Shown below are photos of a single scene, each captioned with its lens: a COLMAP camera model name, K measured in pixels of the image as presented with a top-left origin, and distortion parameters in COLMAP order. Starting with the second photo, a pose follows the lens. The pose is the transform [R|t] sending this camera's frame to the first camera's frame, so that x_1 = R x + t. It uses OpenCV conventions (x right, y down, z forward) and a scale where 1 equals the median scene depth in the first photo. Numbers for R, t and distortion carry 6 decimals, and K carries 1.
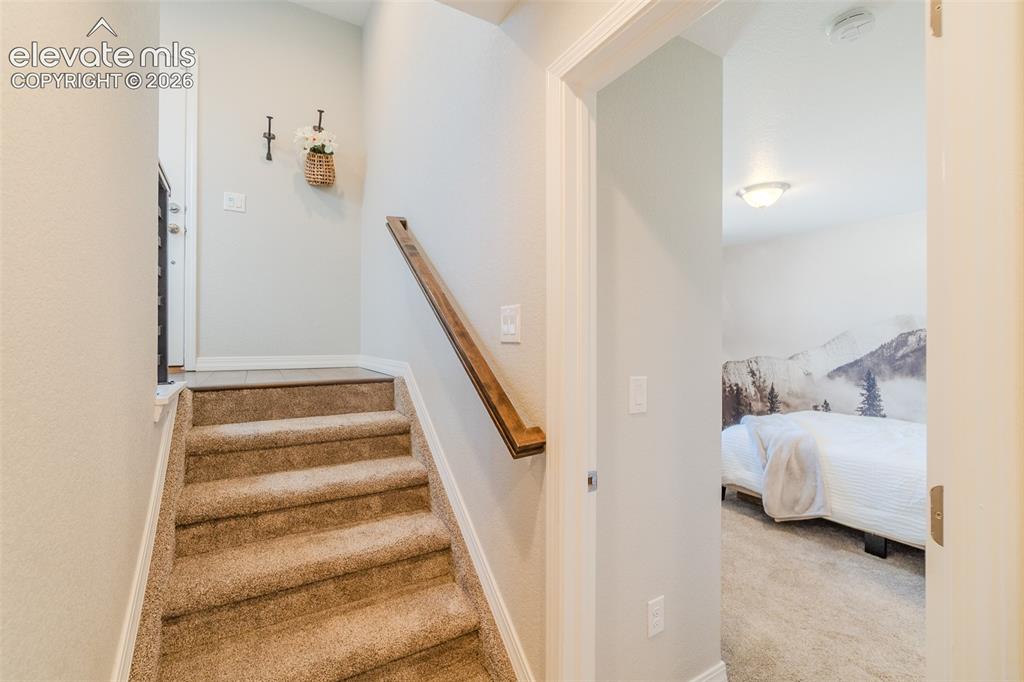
lens RADIAL K [[446.5, 0, 506.2], [0, 446.5, 338.2], [0, 0, 1]] dist [-0.000268, 0.000337]
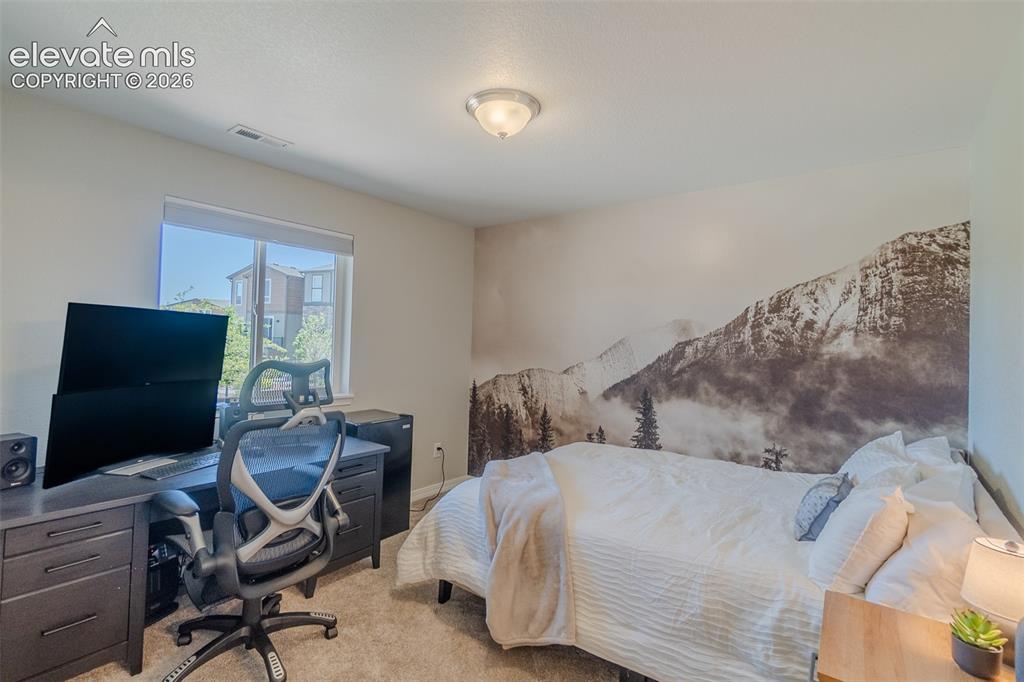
lens RADIAL K [[502.9, 0, 512.0], [0, 502.9, 341.0], [0, 0, 1]] dist [-0.000162, 0.000154]
pose [[0.923095, 0.023761, 0.383838, 0.250568], [-0.024035, 0.999703, -0.004085, -0.002703], [-0.383821, -0.005455, 0.923392, 0.269857]]
